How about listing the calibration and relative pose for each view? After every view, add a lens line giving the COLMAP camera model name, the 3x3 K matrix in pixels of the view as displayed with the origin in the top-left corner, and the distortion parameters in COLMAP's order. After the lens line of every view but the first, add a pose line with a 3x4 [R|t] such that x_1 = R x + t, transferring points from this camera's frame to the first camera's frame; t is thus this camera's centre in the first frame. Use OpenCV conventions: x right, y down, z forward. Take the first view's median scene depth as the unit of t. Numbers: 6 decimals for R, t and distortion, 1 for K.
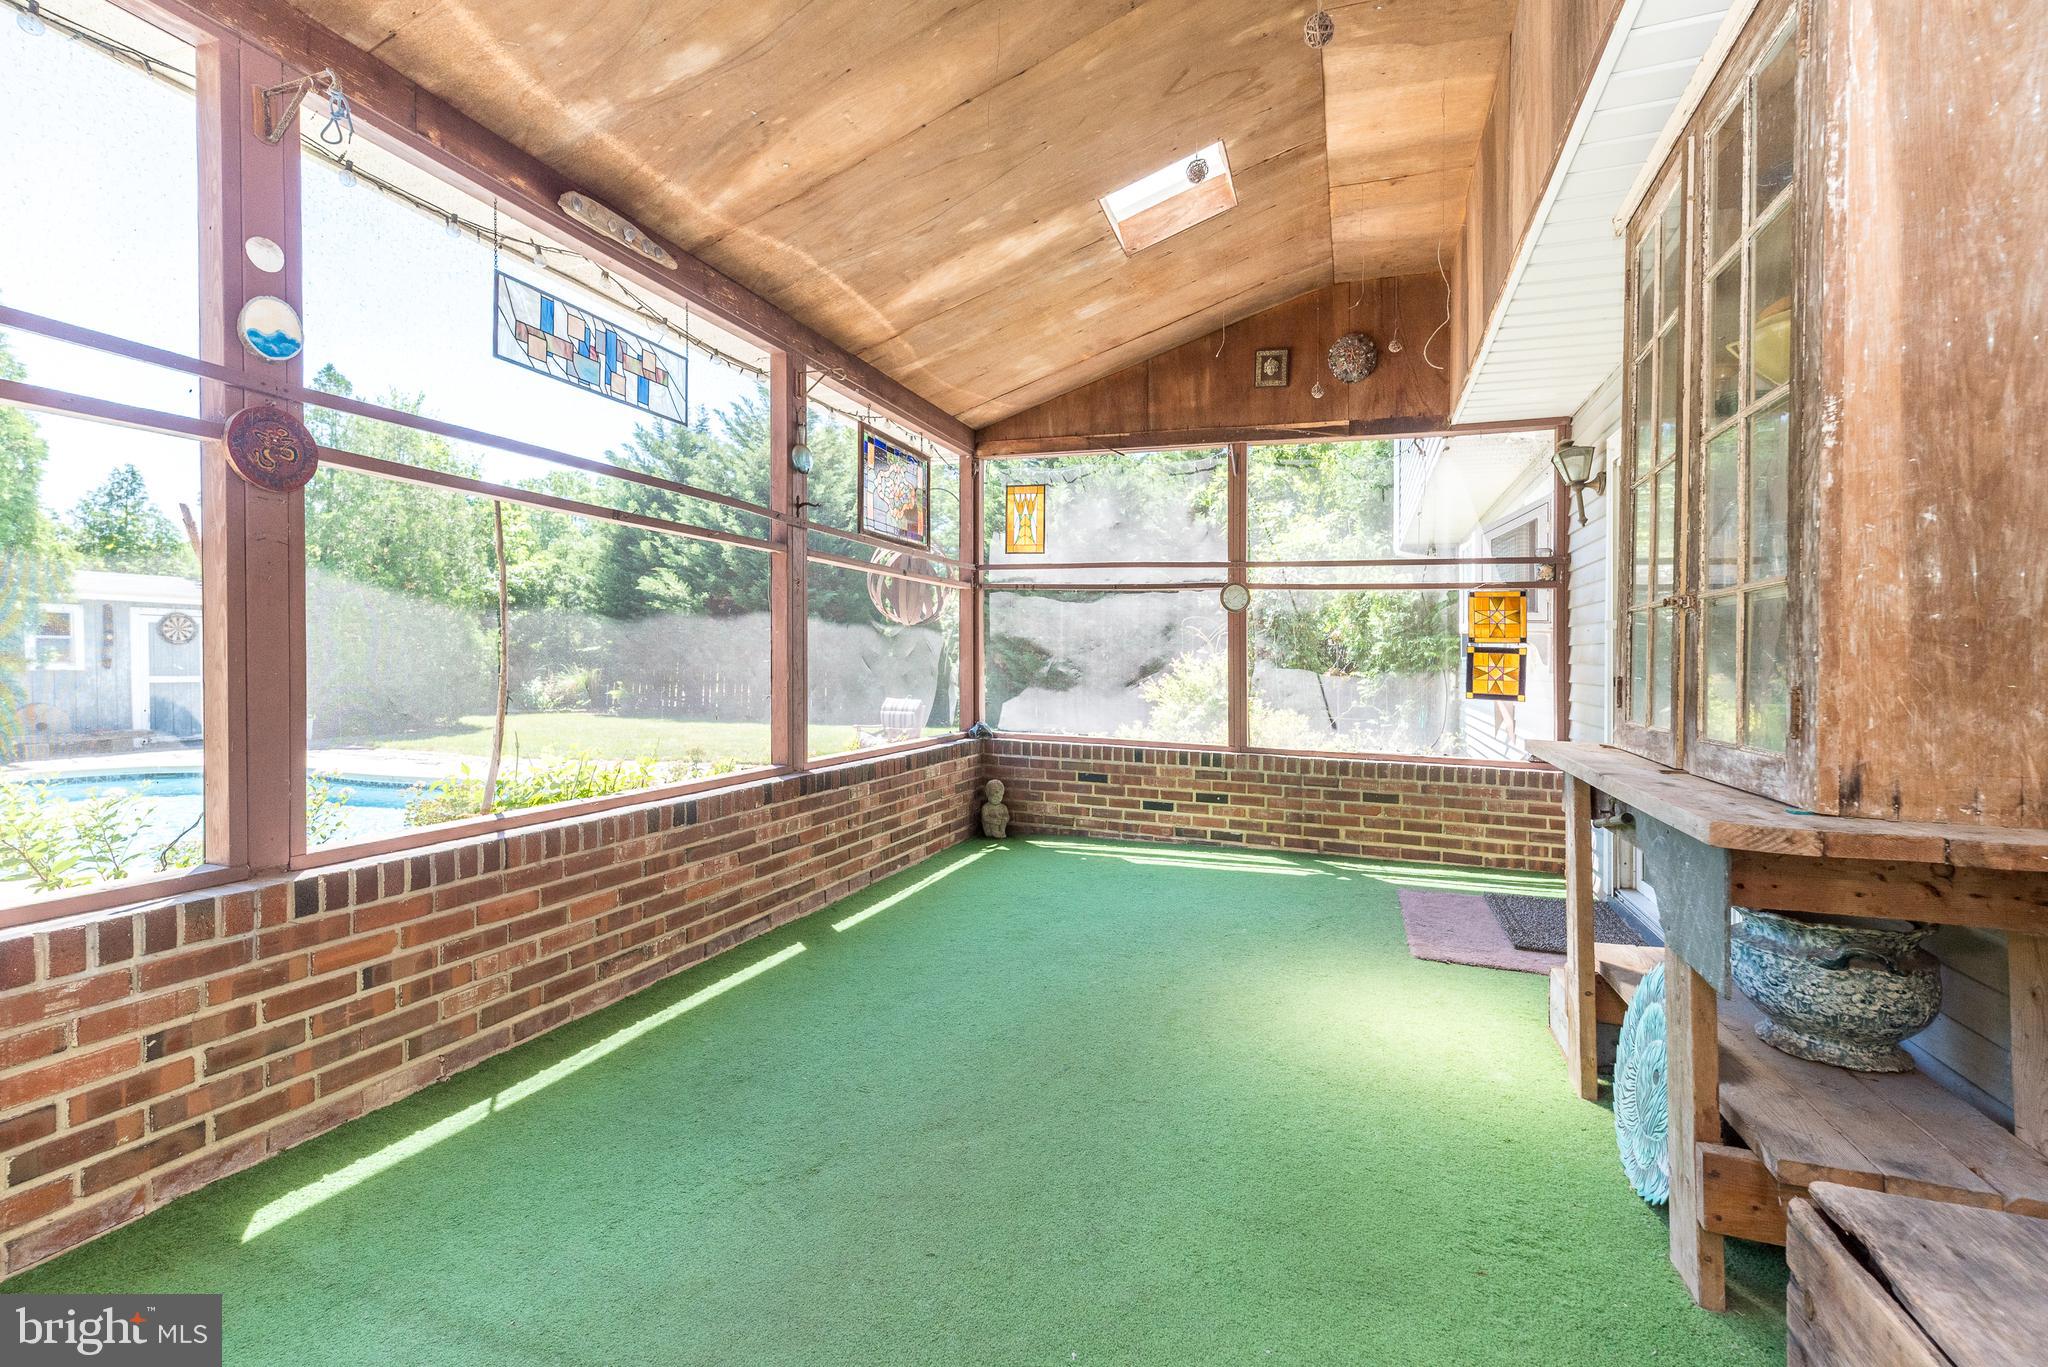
lens RADIAL K [[897.7, 0, 1010.5], [0, 897.7, 671.3], [0, 0, 1]] dist [0.003019, 0.000442]
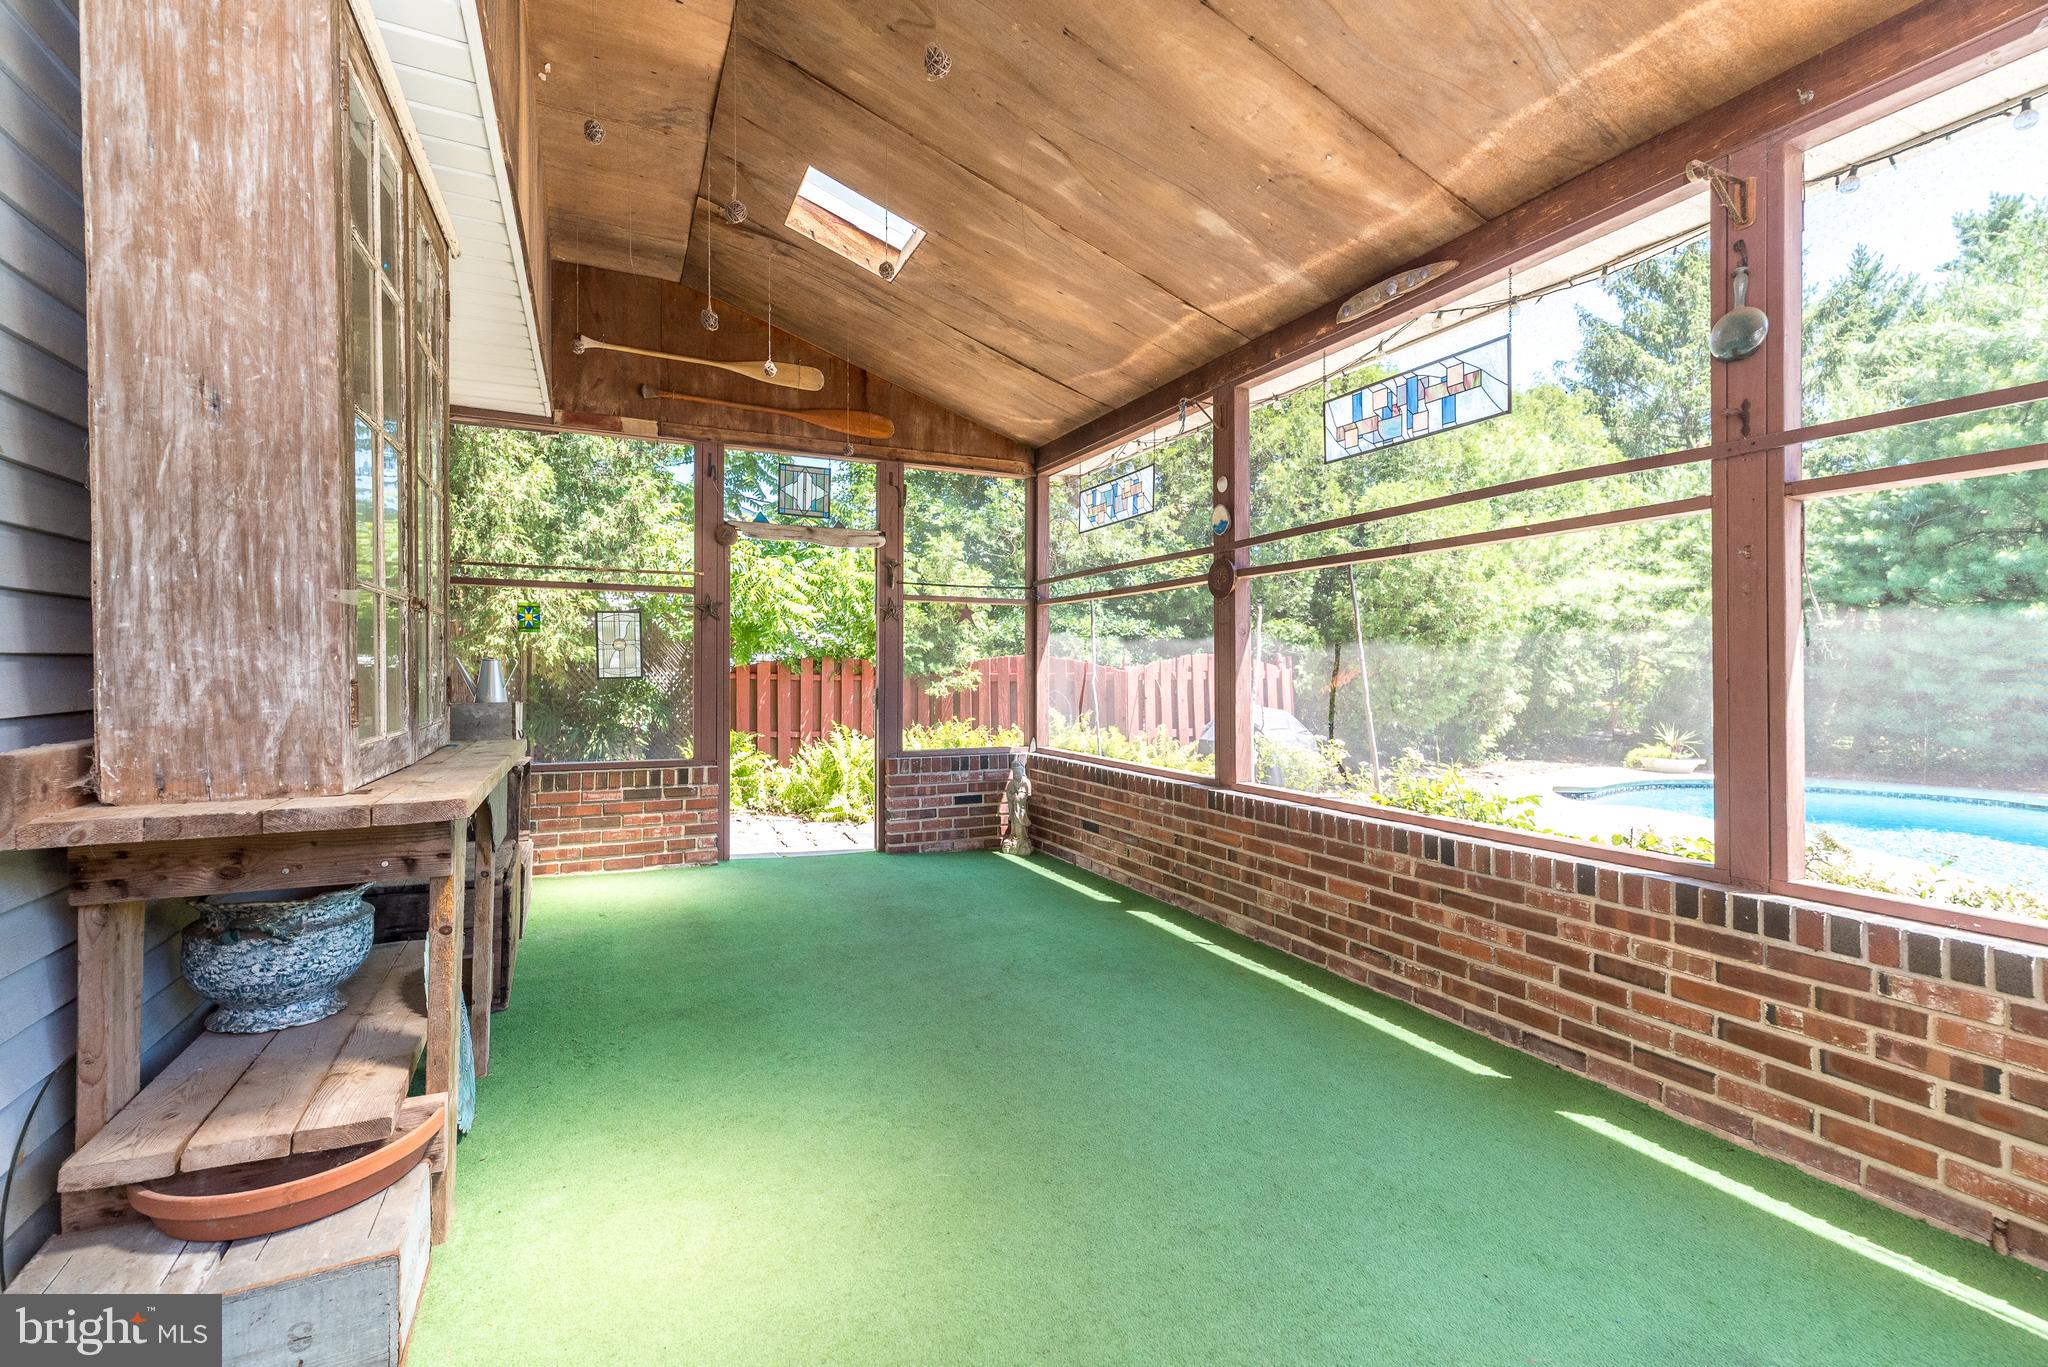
lens RADIAL K [[897.7, 0, 1018.4], [0, 897.7, 681.3], [0, 0, 1]] dist [0.003019, 0.000442]
pose [[-0.698974, 0.011810, -0.715049, 0.632977], [-0.003795, 0.999788, 0.020224, -0.036141], [0.715137, 0.016850, -0.698781, 1.381361]]
